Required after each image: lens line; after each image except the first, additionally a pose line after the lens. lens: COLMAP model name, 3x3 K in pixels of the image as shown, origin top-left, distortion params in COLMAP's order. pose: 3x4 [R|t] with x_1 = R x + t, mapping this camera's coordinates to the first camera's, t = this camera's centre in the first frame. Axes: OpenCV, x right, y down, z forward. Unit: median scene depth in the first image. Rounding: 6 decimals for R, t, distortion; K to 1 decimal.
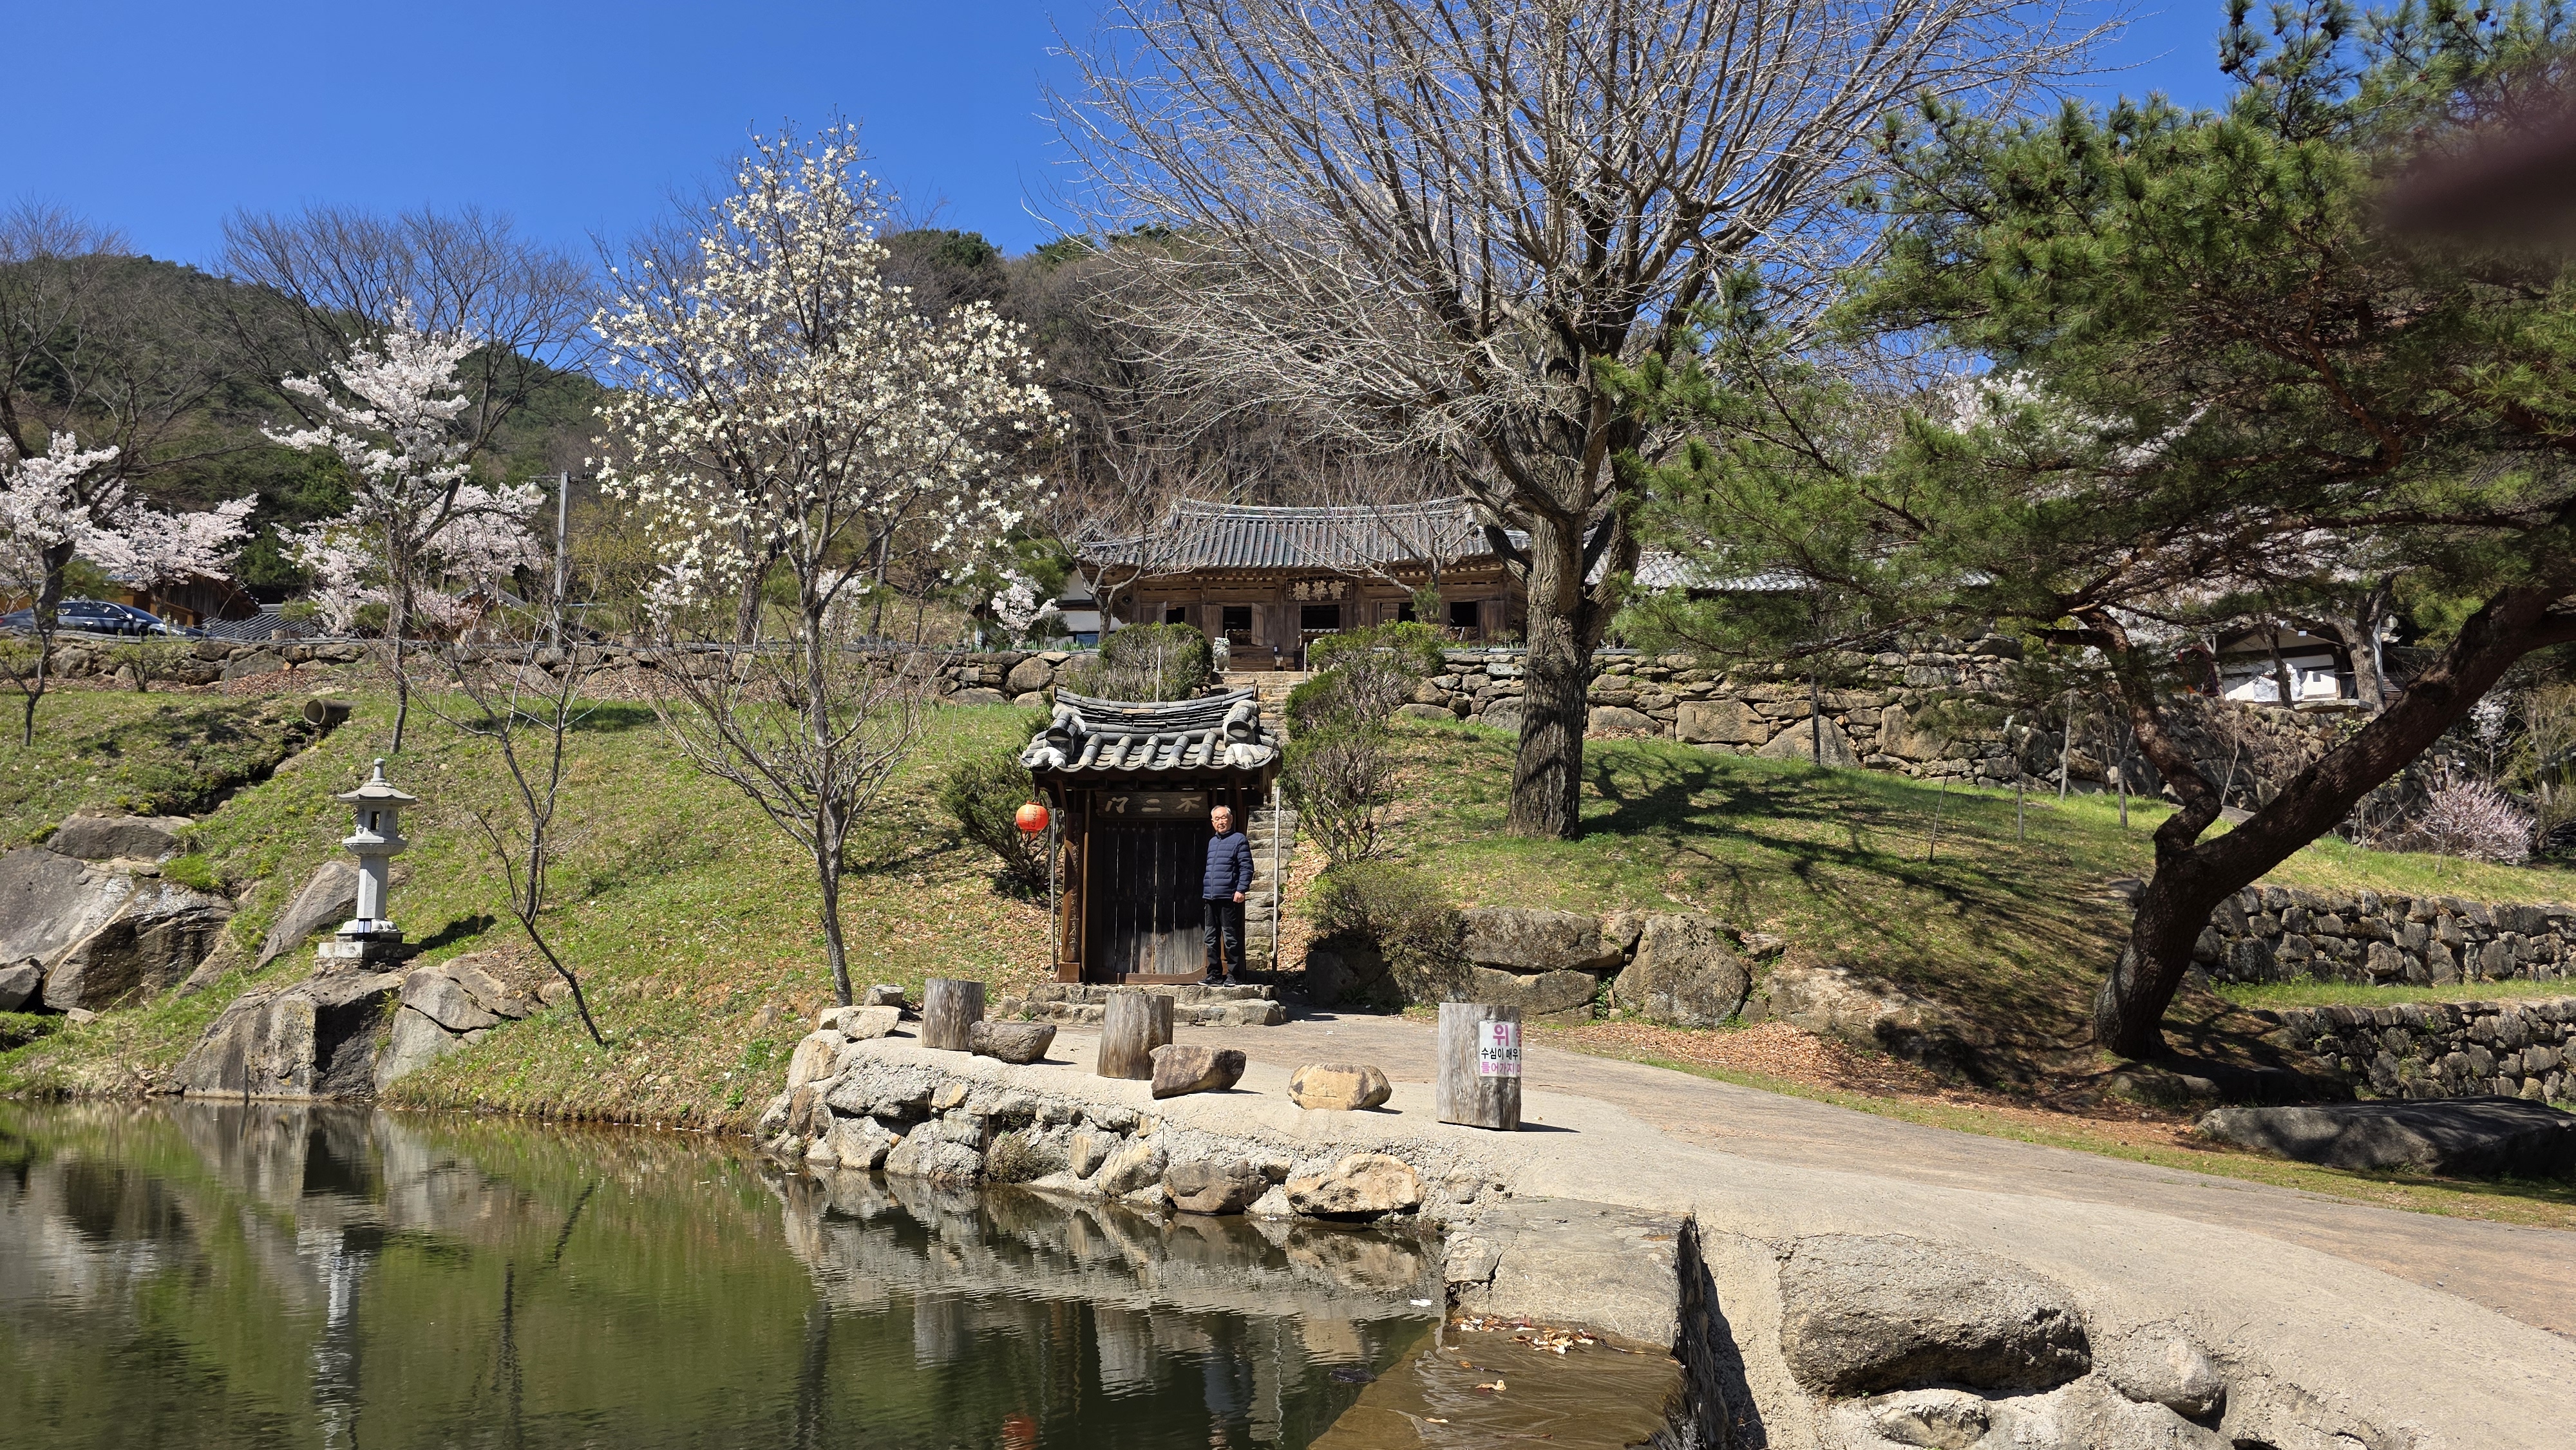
lens RADIAL K [[1791.6, 0, 1274.2], [0, 1791.6, 722.9], [0, 0, 1]] dist [0.056936, -0.039497]
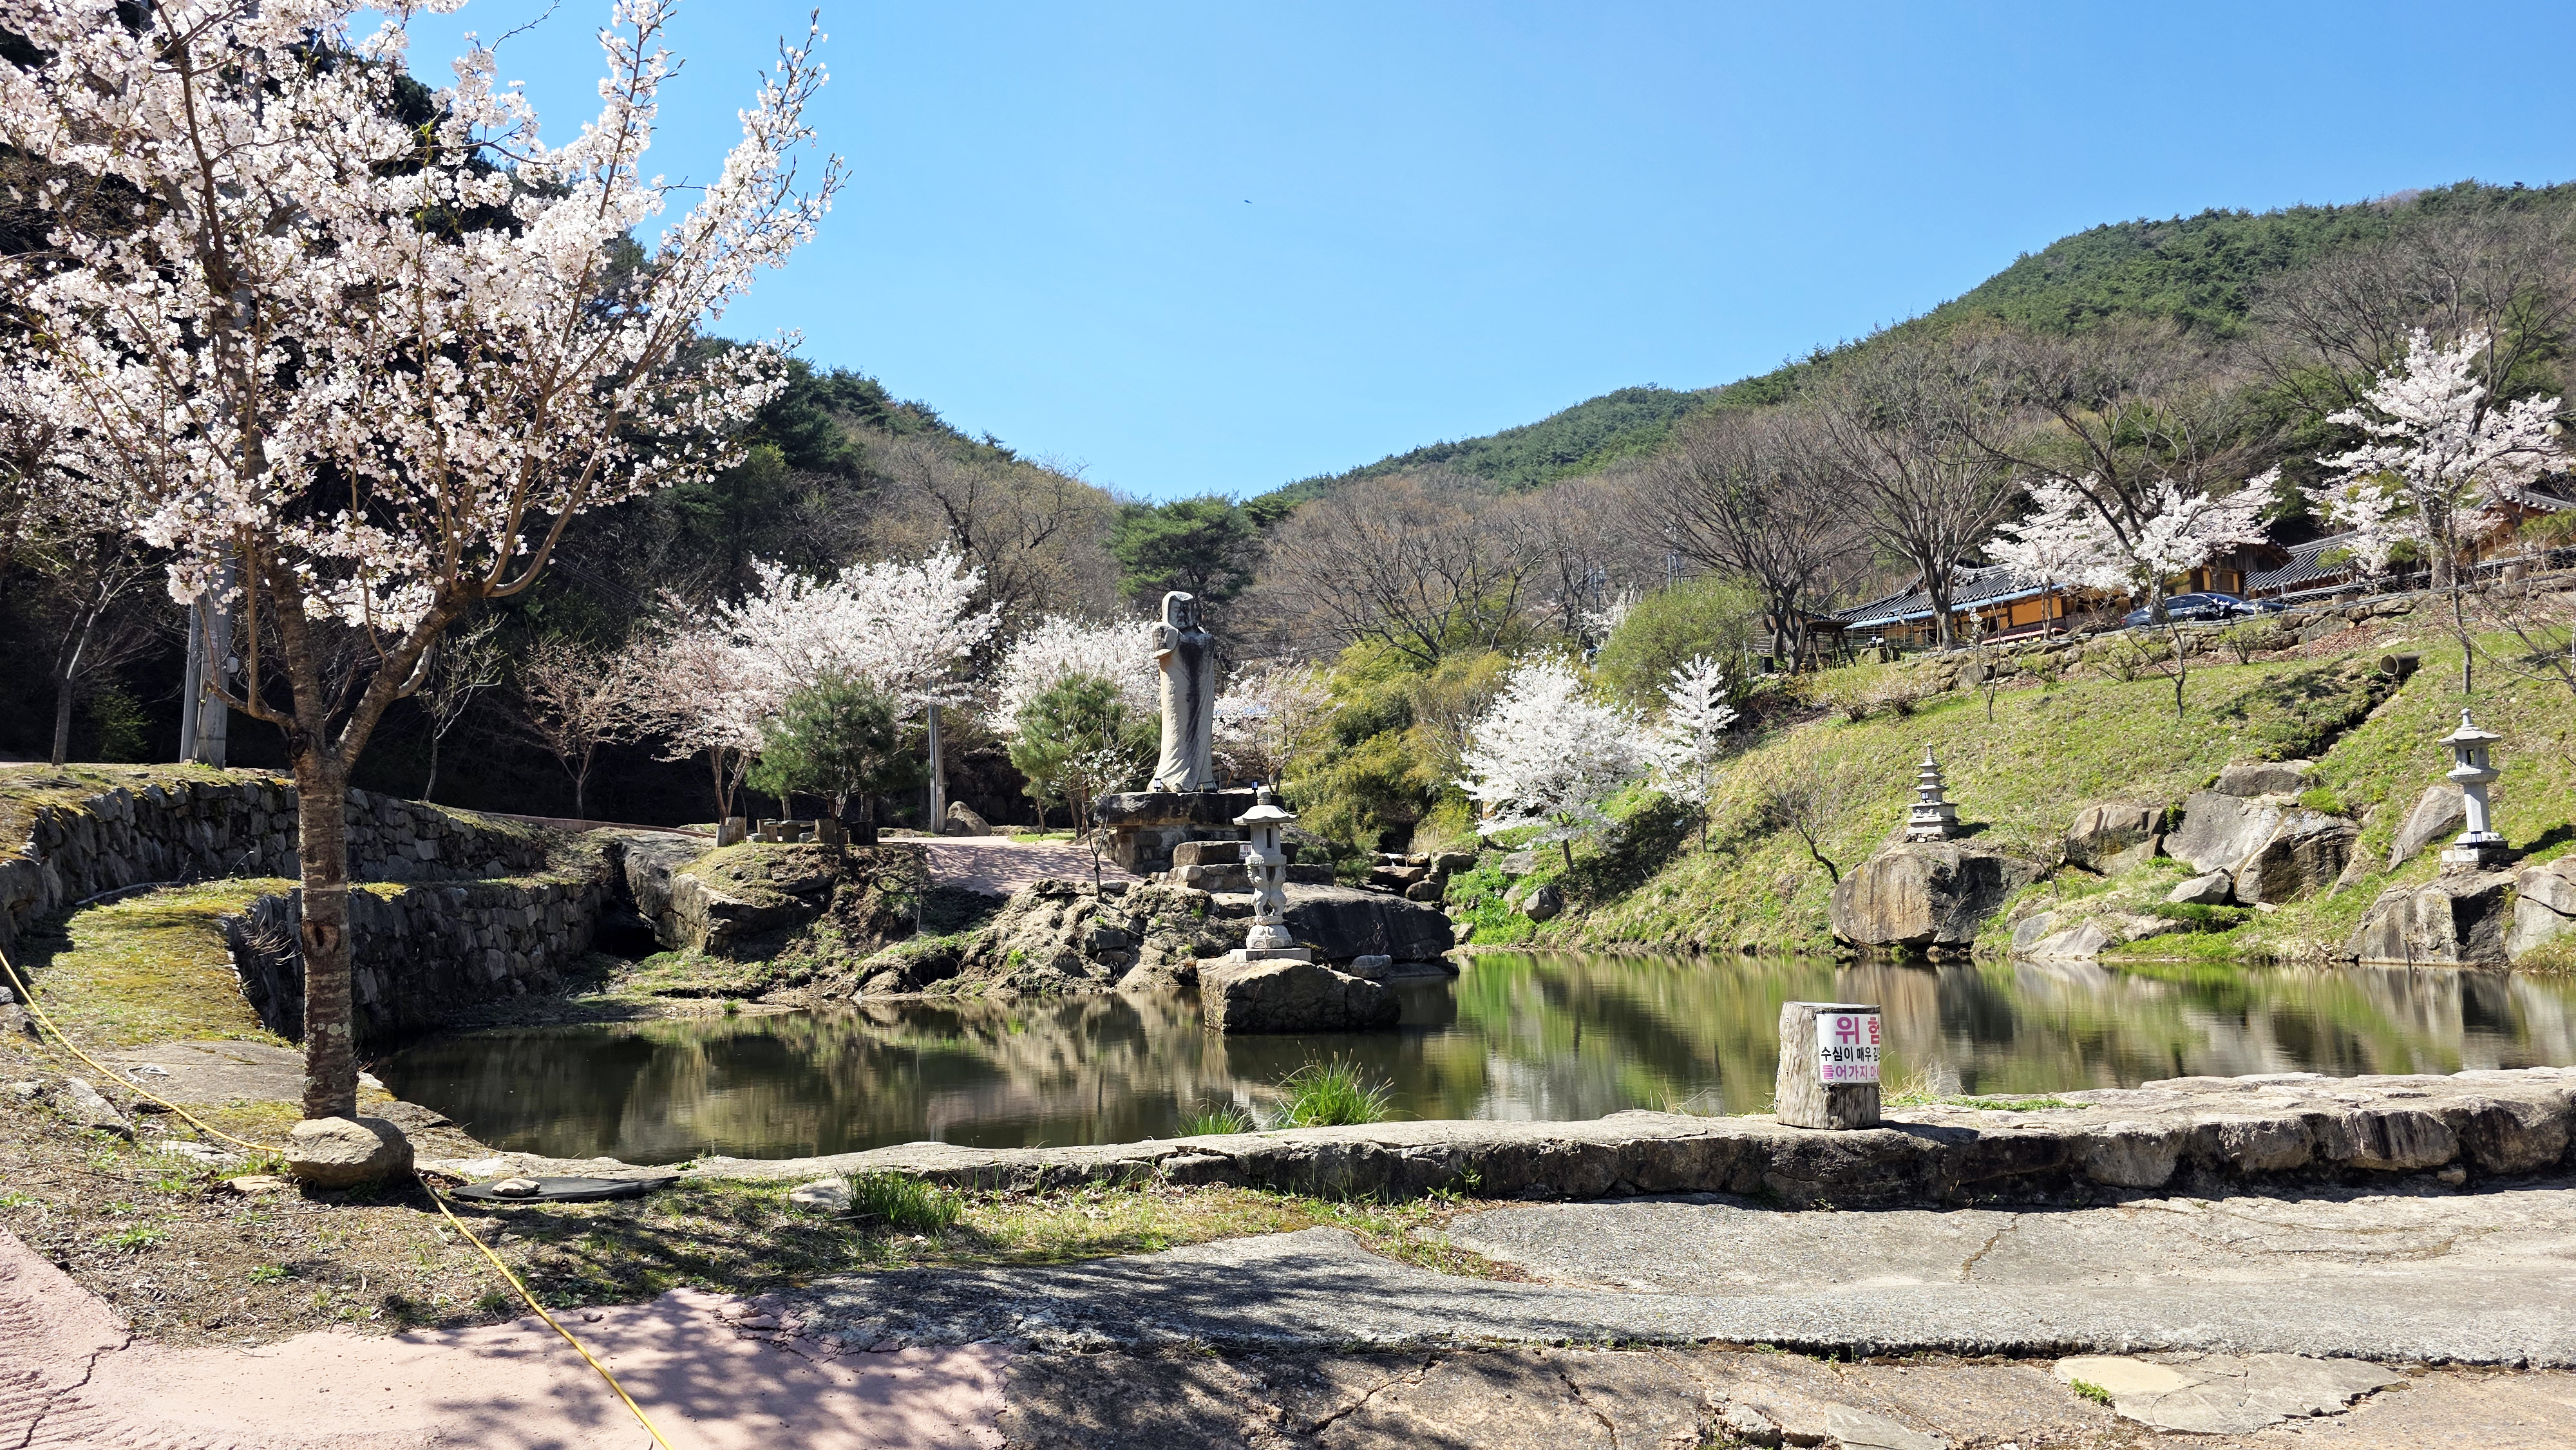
lens RADIAL K [[1791.6, 0, 1266.7], [0, 1791.6, 733.2], [0, 0, 1]] dist [0.056936, -0.039497]
pose [[0.520320, -0.098986, -0.848215, 0.149238], [0.149249, 0.988513, -0.023804, -0.053996], [0.840828, -0.114210, 0.529116, -0.373757]]
